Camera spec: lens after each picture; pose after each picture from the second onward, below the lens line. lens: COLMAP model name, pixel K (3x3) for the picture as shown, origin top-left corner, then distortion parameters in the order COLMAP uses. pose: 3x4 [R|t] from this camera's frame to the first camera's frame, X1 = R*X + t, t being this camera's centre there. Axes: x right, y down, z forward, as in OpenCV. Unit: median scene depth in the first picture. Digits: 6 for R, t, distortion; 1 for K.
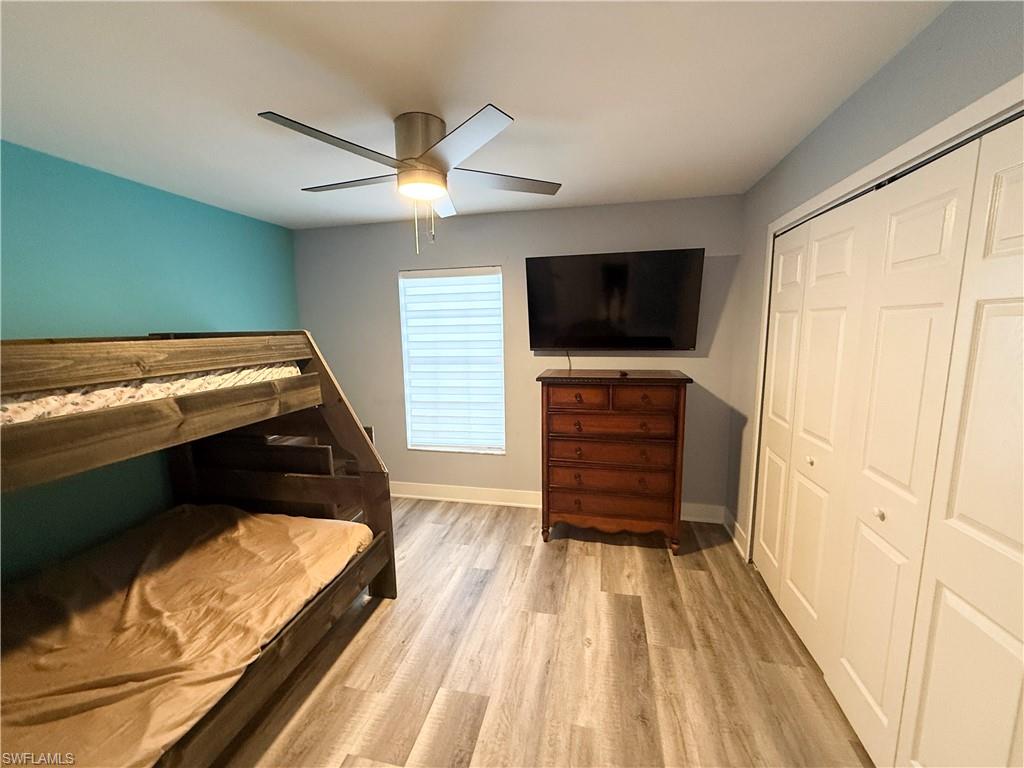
lens RADIAL K [[409.9, 0, 510.9], [0, 409.9, 385.3], [0, 0, 1]] dist [0.003001, 0.000495]
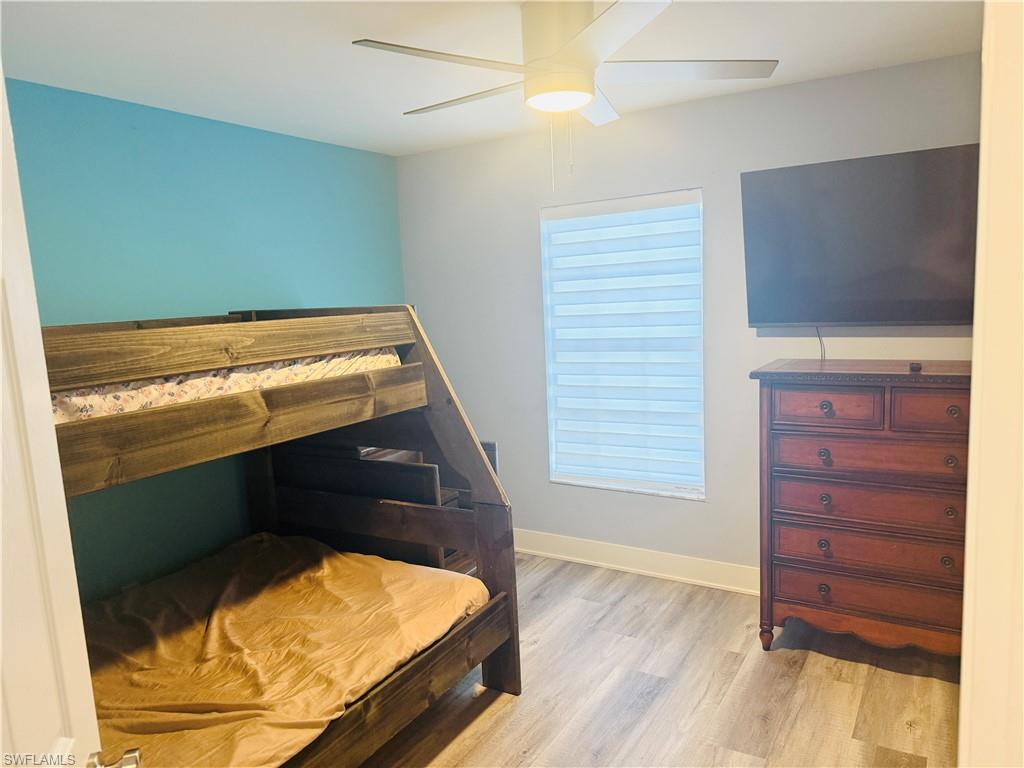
lens RADIAL K [[708.1, 0, 512.0], [0, 708.1, 384.0], [0, 0, 1]] dist [0.123237, -0.175863]
pose [[0.945979, 0.015428, -0.323860, 0.095304], [-0.016862, 0.999857, -0.001623, 0.007184], [0.323789, 0.006996, 0.946104, -0.150103]]
